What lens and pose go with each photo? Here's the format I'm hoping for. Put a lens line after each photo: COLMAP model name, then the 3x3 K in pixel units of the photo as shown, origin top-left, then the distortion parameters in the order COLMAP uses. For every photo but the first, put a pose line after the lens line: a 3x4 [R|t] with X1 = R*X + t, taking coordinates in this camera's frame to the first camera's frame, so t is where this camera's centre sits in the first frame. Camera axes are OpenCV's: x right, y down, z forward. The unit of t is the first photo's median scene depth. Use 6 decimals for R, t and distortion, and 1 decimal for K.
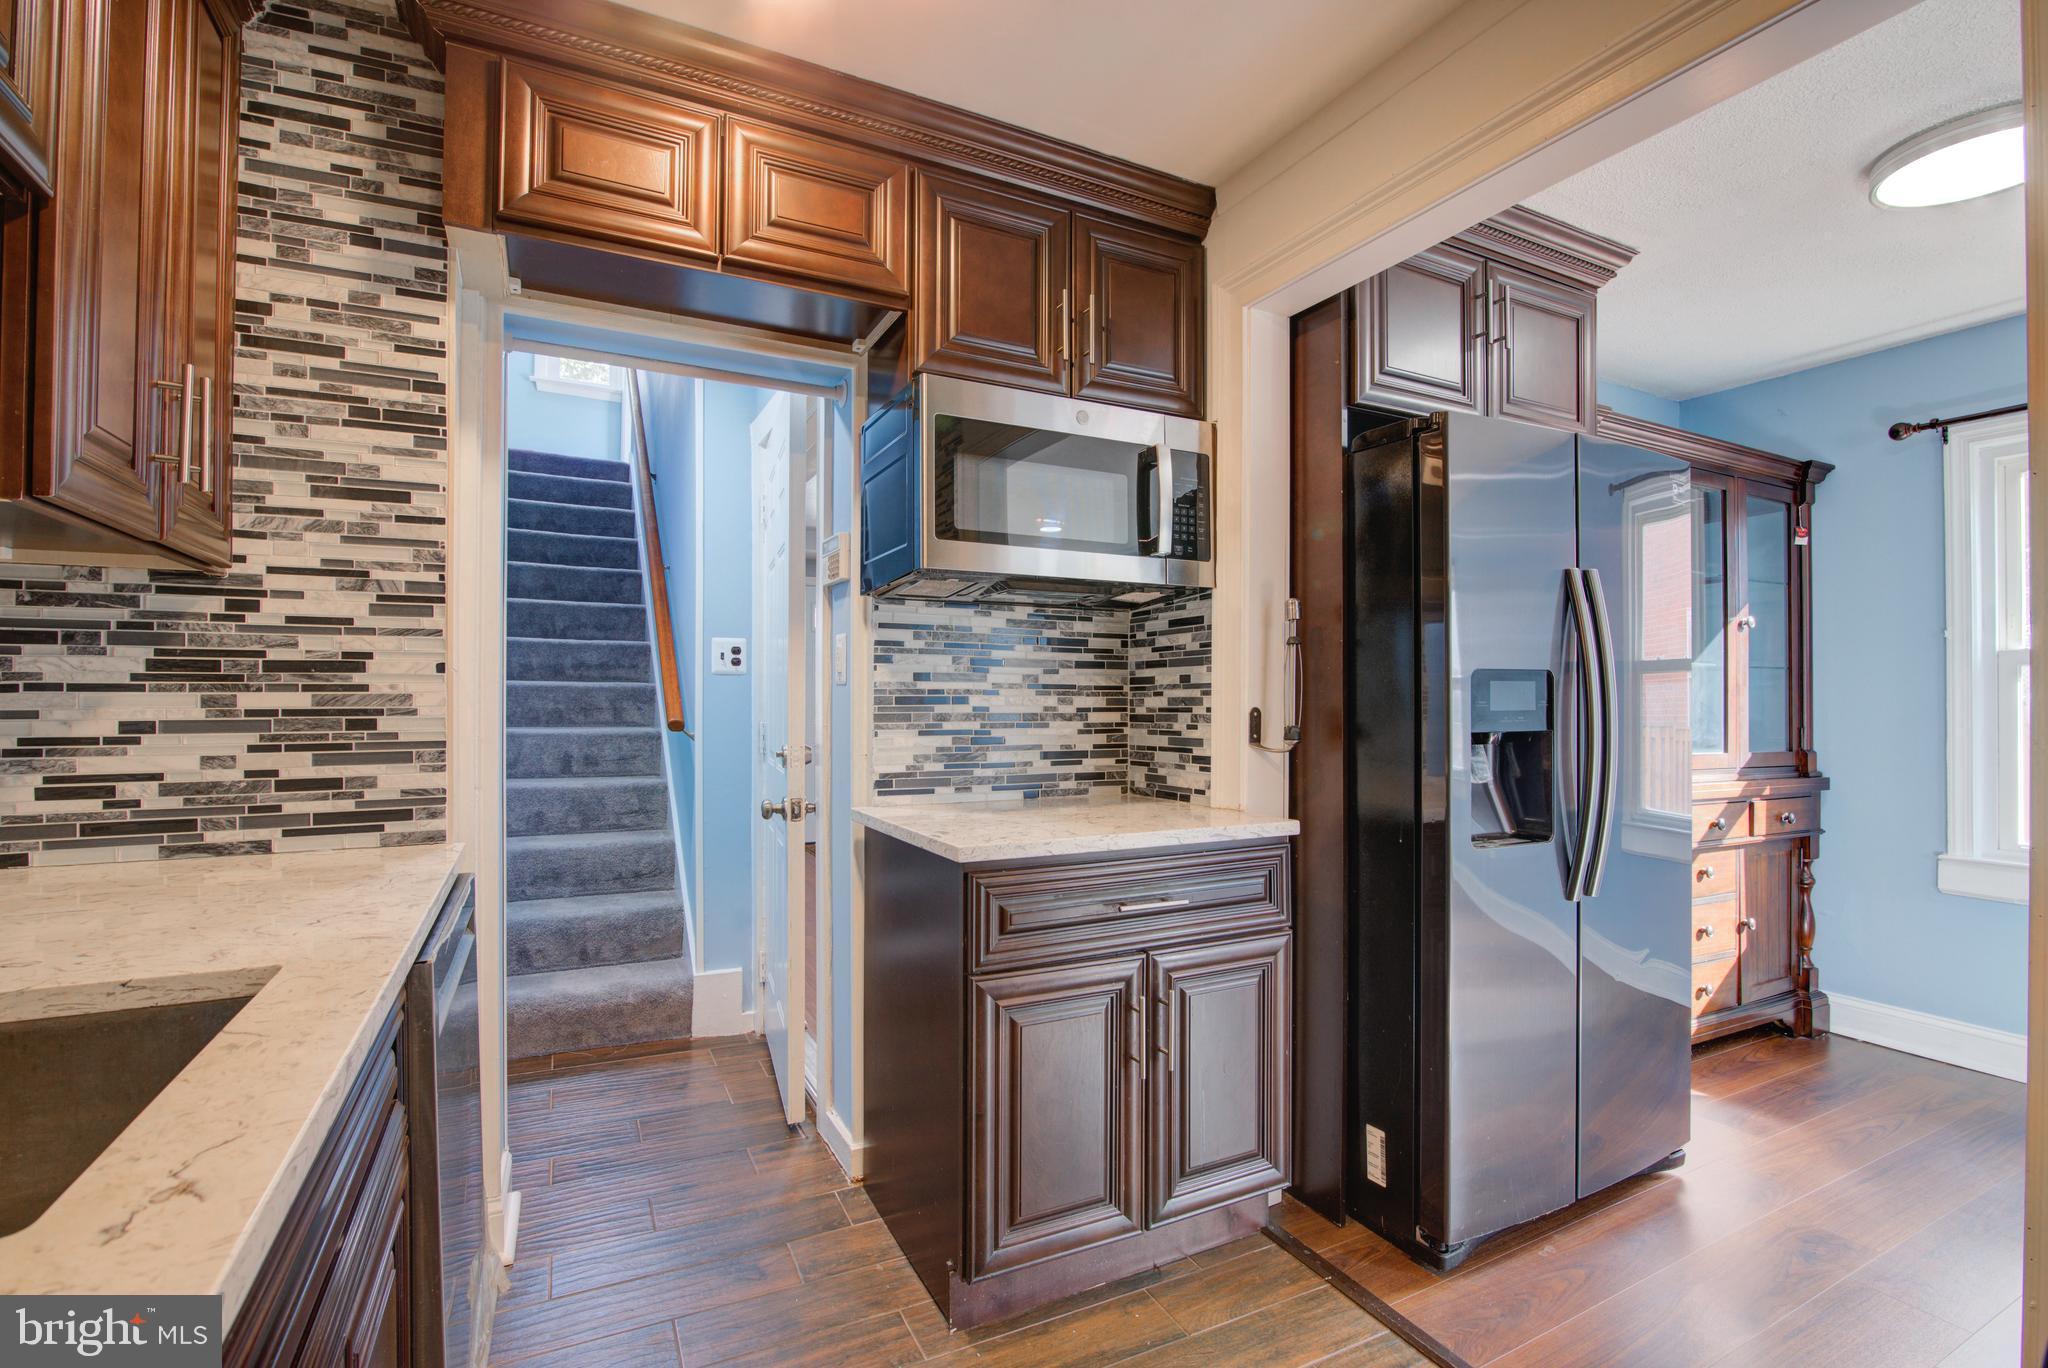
lens RADIAL K [[932.0, 0, 1023.4], [0, 932.0, 692.7], [0, 0, 1]] dist [-0.020951, 0.001091]
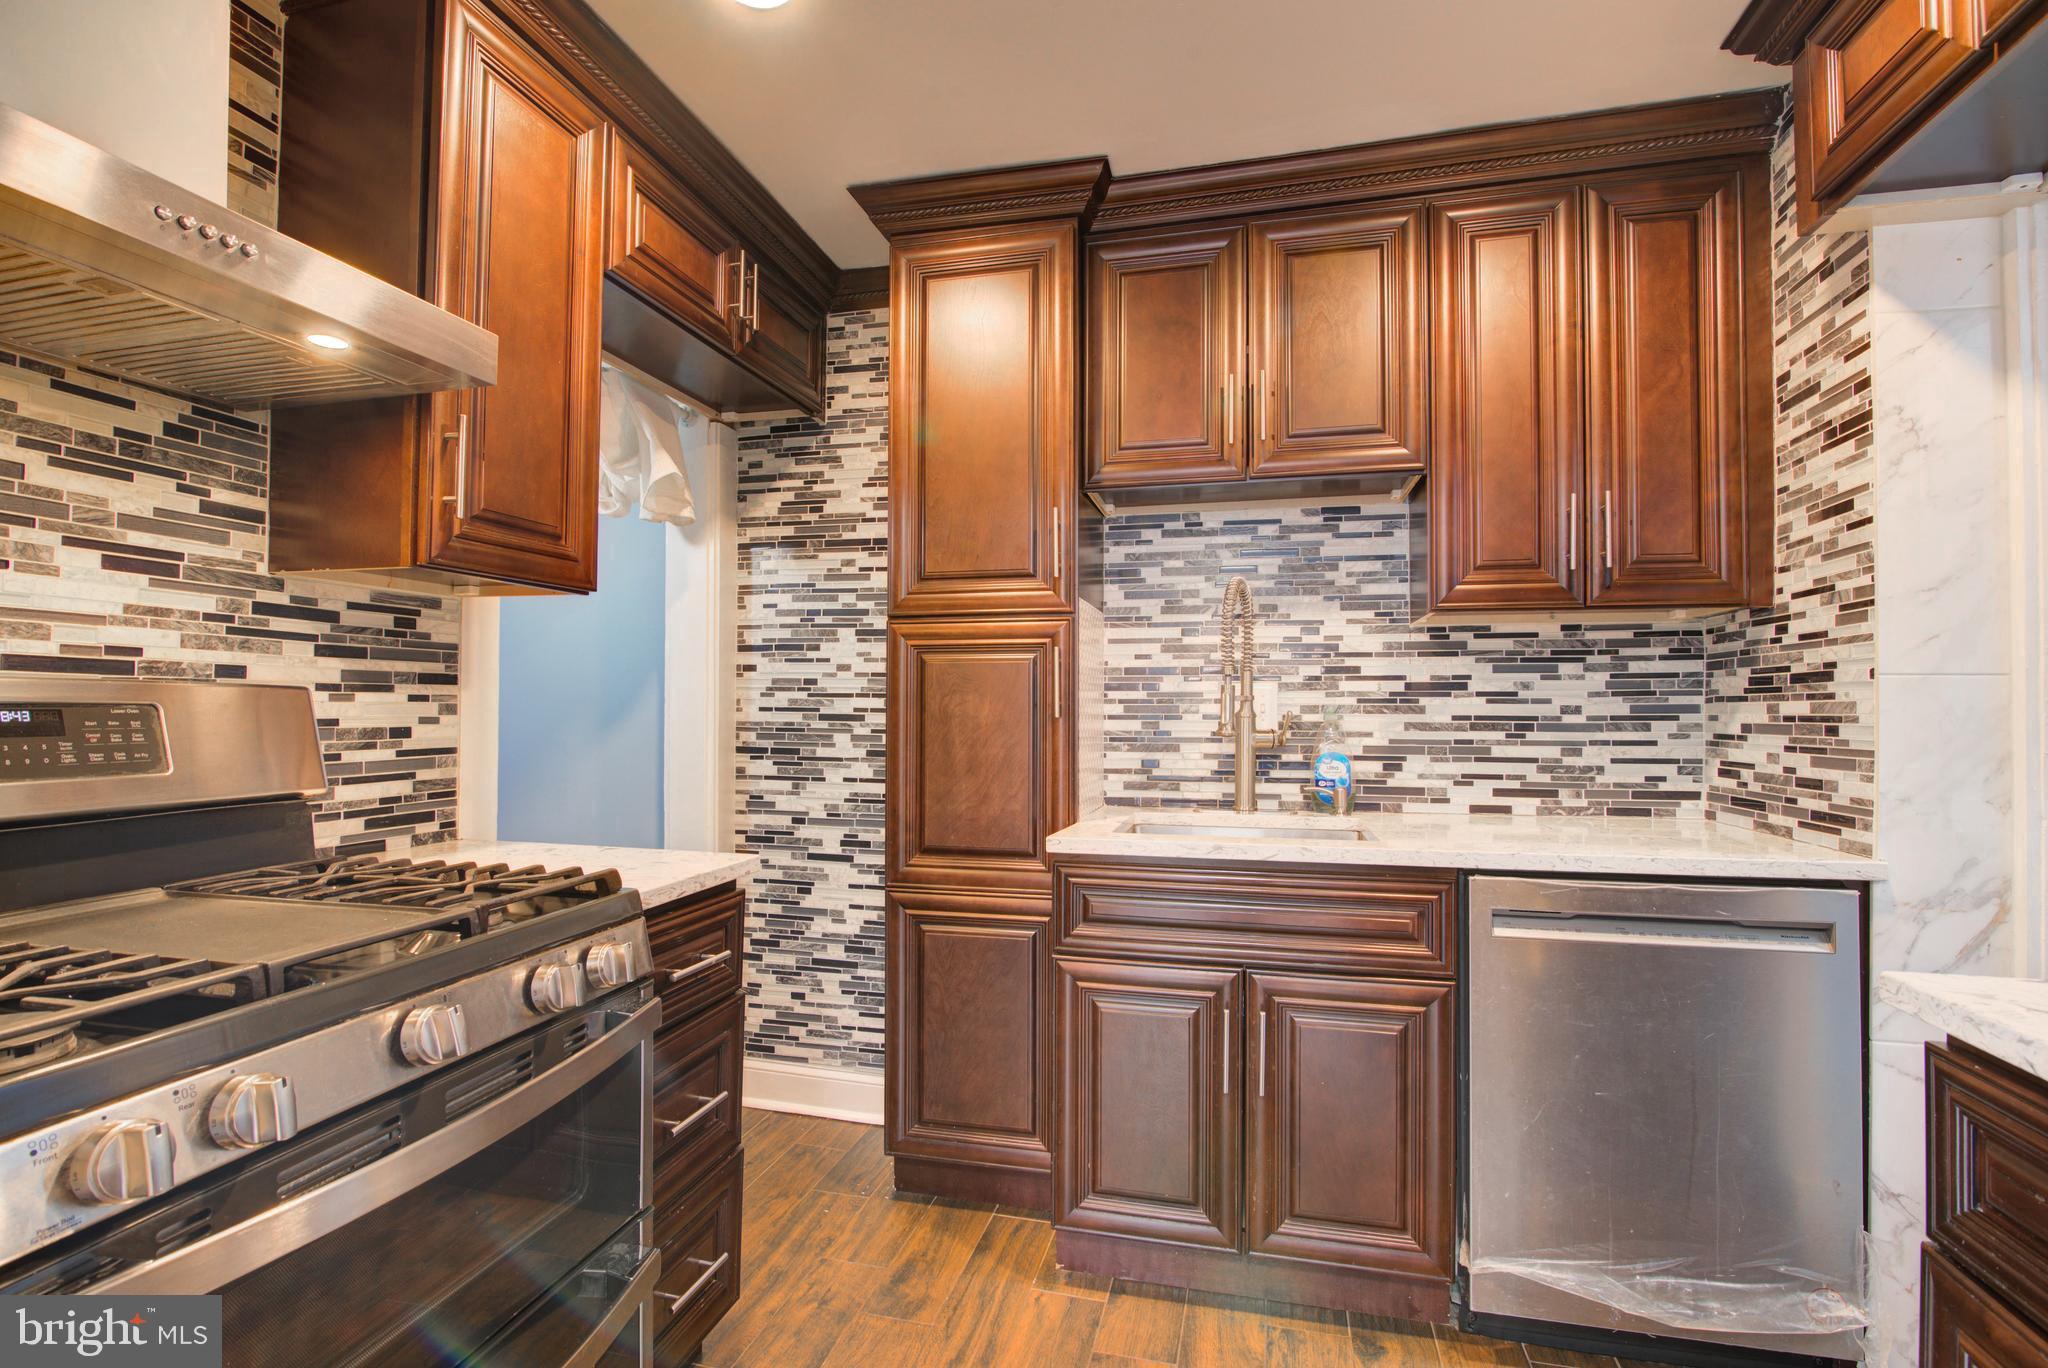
lens RADIAL K [[932.0, 0, 1023.4], [0, 932.0, 692.7], [0, 0, 1]] dist [-0.020951, 0.001091]
pose [[-0.654051, -0.016186, -0.756277, 0.674497], [0.000460, 0.999762, -0.021794, 0.013248], [0.756450, -0.014602, -0.653888, 0.983896]]
